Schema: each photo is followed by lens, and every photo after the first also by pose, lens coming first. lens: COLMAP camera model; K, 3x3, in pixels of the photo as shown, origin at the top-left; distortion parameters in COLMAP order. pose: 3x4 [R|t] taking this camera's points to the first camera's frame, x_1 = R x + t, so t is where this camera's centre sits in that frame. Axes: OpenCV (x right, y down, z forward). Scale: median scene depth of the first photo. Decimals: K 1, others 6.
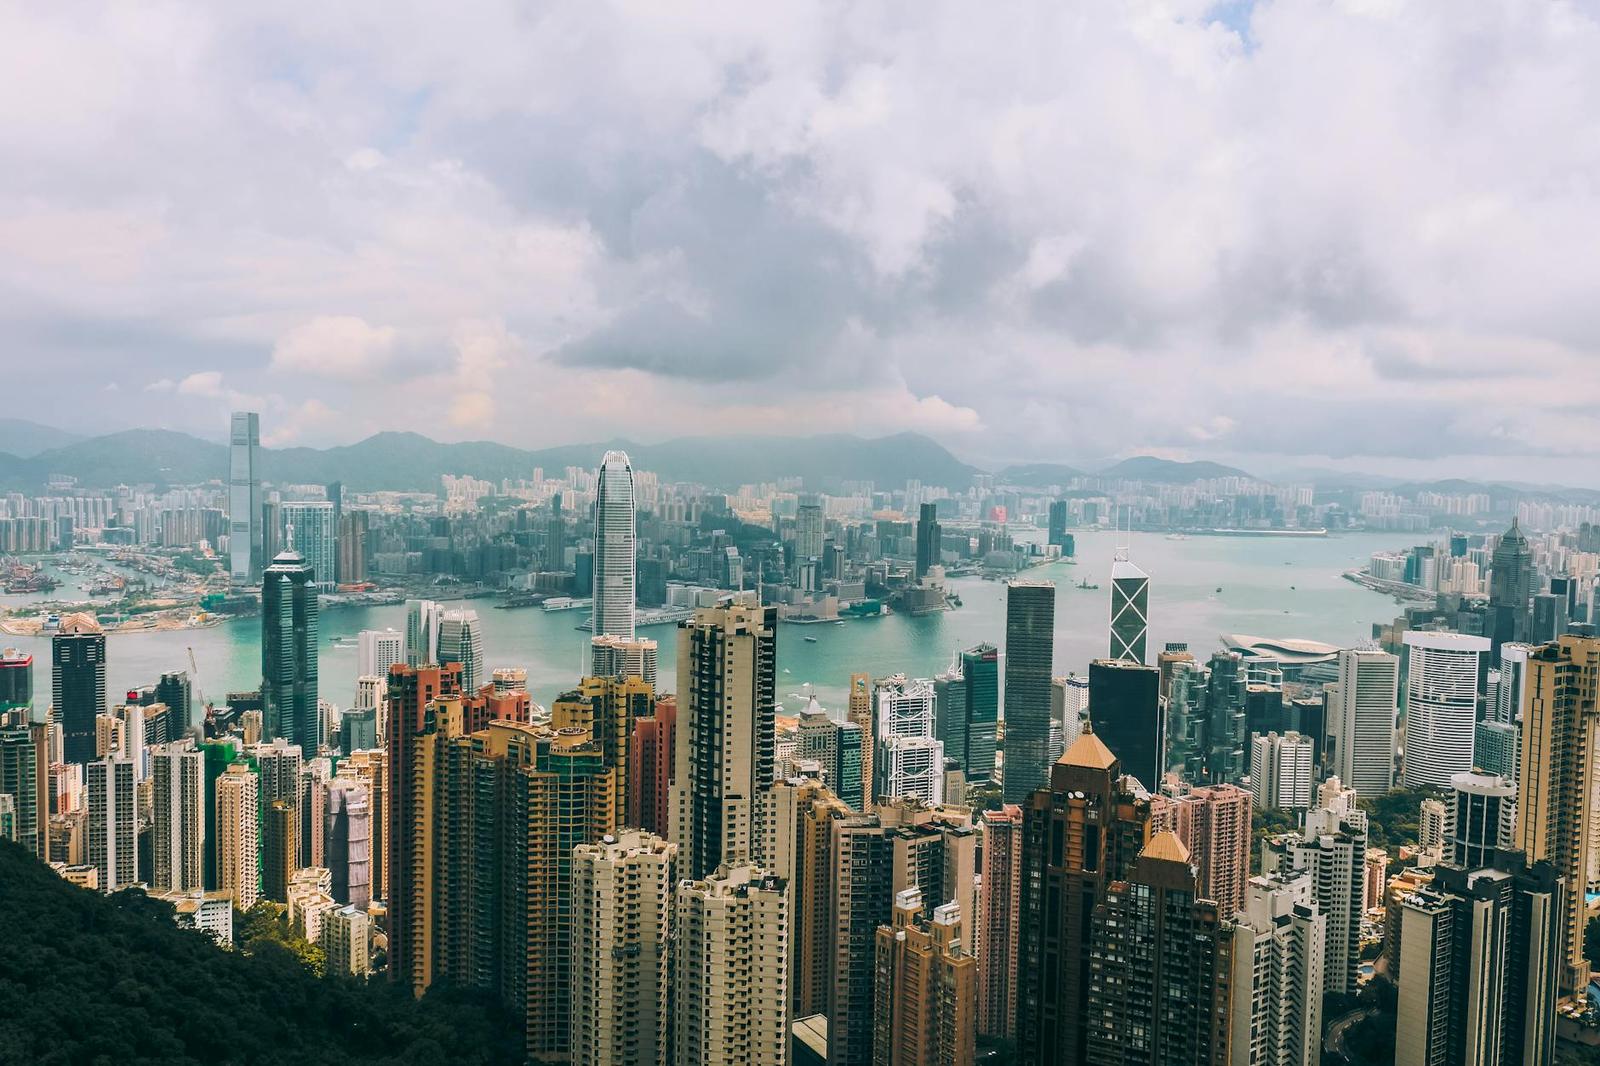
lens RADIAL K [[1393.9, 0, 800.0], [0, 1393.9, 533.0], [0, 0, 1]] dist [-0.027705, 0.002176]
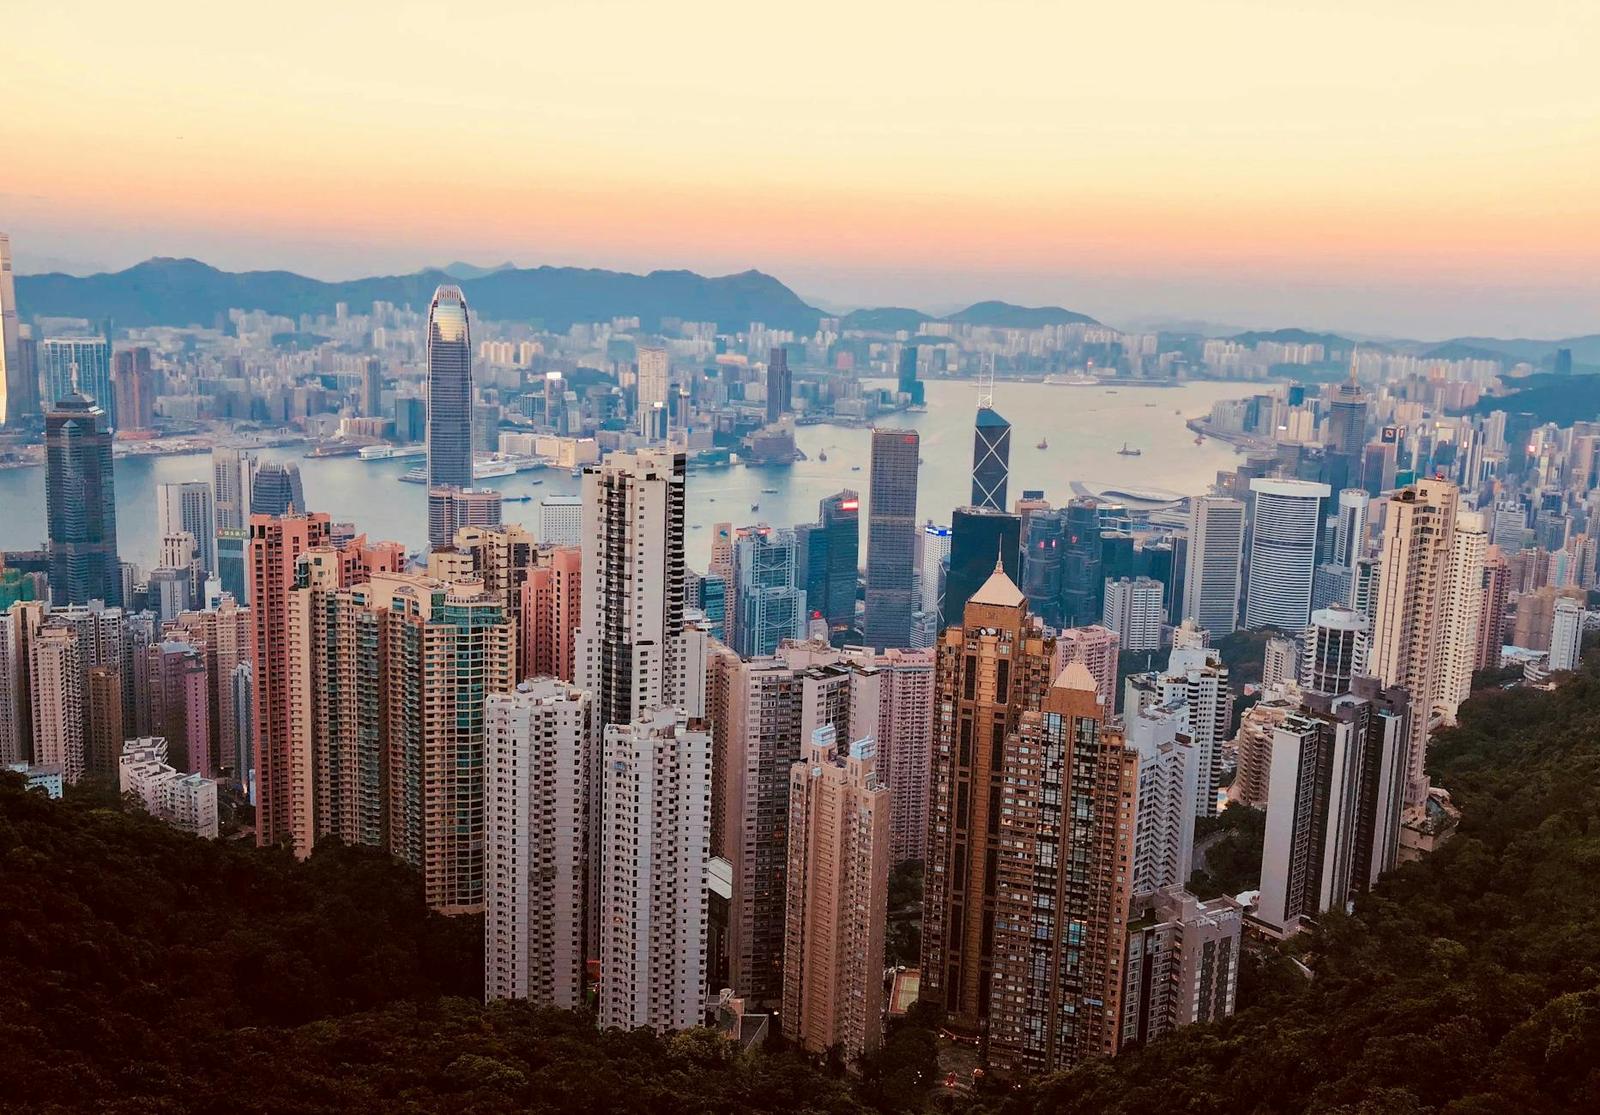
lens RADIAL K [[1530.9, 0, 800.0], [0, 1530.9, 557.5], [0, 0, 1]] dist [0.082838, -0.359172]
pose [[0.984475, -0.012205, 0.175102, -0.118487], [-0.007963, 0.993447, 0.114012, 0.002680], [-0.175346, -0.113636, 0.977927, -0.077405]]
